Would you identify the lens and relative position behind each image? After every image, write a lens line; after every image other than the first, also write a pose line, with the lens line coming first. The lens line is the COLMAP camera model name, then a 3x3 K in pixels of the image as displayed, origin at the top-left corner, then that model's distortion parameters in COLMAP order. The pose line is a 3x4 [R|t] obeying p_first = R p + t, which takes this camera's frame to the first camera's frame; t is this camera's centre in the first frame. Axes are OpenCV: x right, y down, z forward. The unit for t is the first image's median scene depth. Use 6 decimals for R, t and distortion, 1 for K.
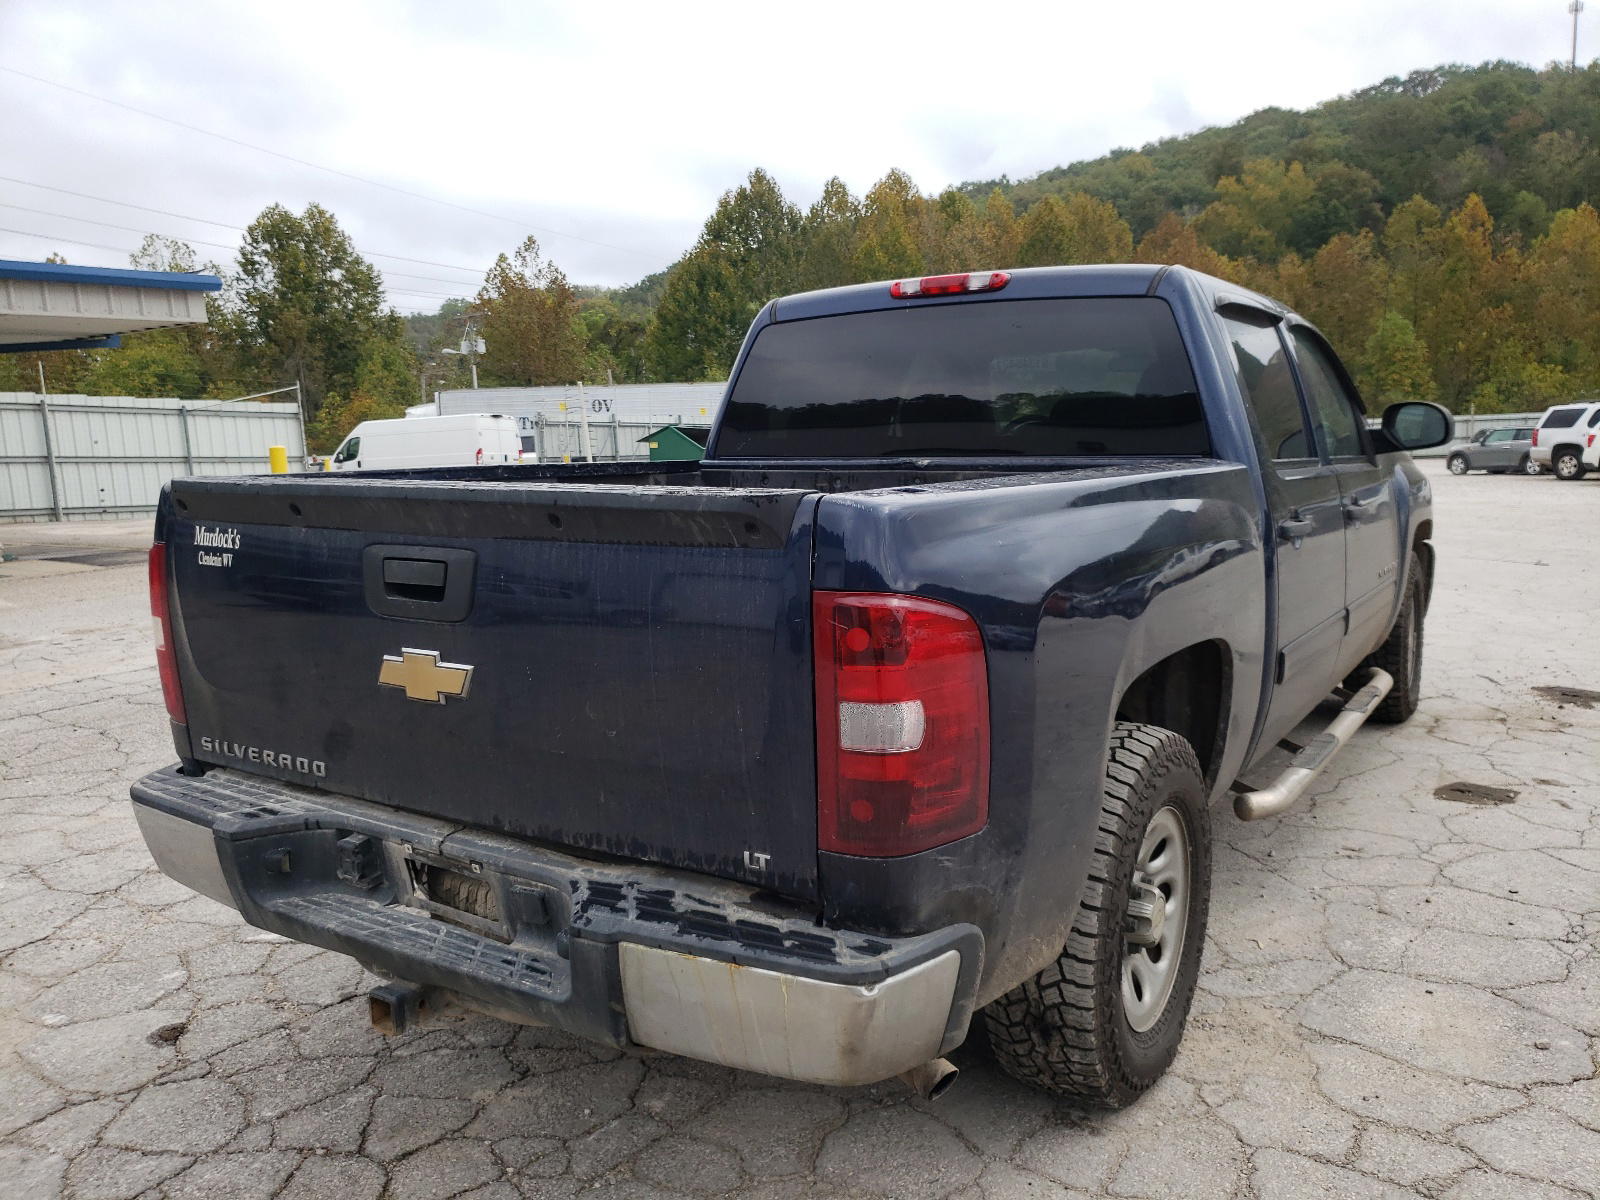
lens RADIAL K [[1235.6, 0, 823.5], [0, 1235.6, 622.1], [0, 0, 1]] dist [0.002187, 0.004095]
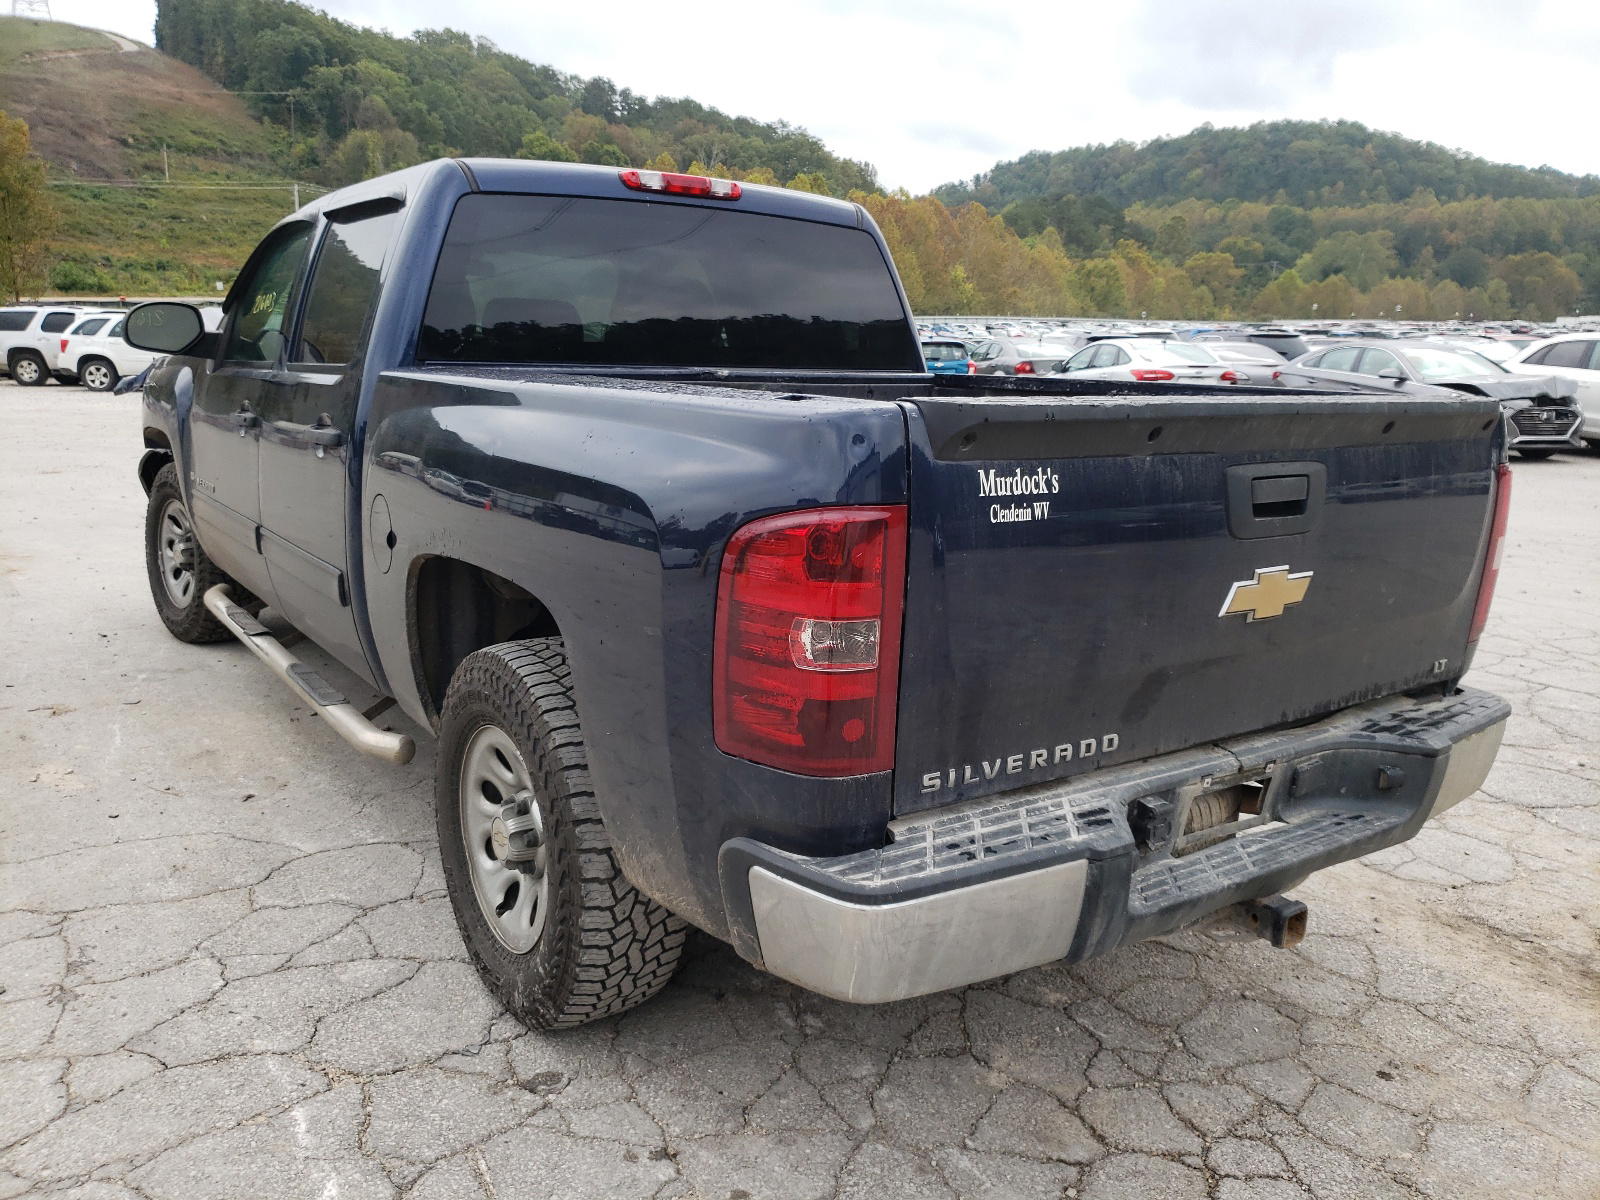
lens RADIAL K [[1235.6, 0, 823.5], [0, 1235.6, 622.1], [0, 0, 1]] dist [0.002187, 0.004095]
pose [[0.395115, -0.182141, 0.900393, -1.203438], [0.114181, 0.982283, 0.148601, -0.108432], [-0.911508, 0.044093, 0.408912, 0.809170]]
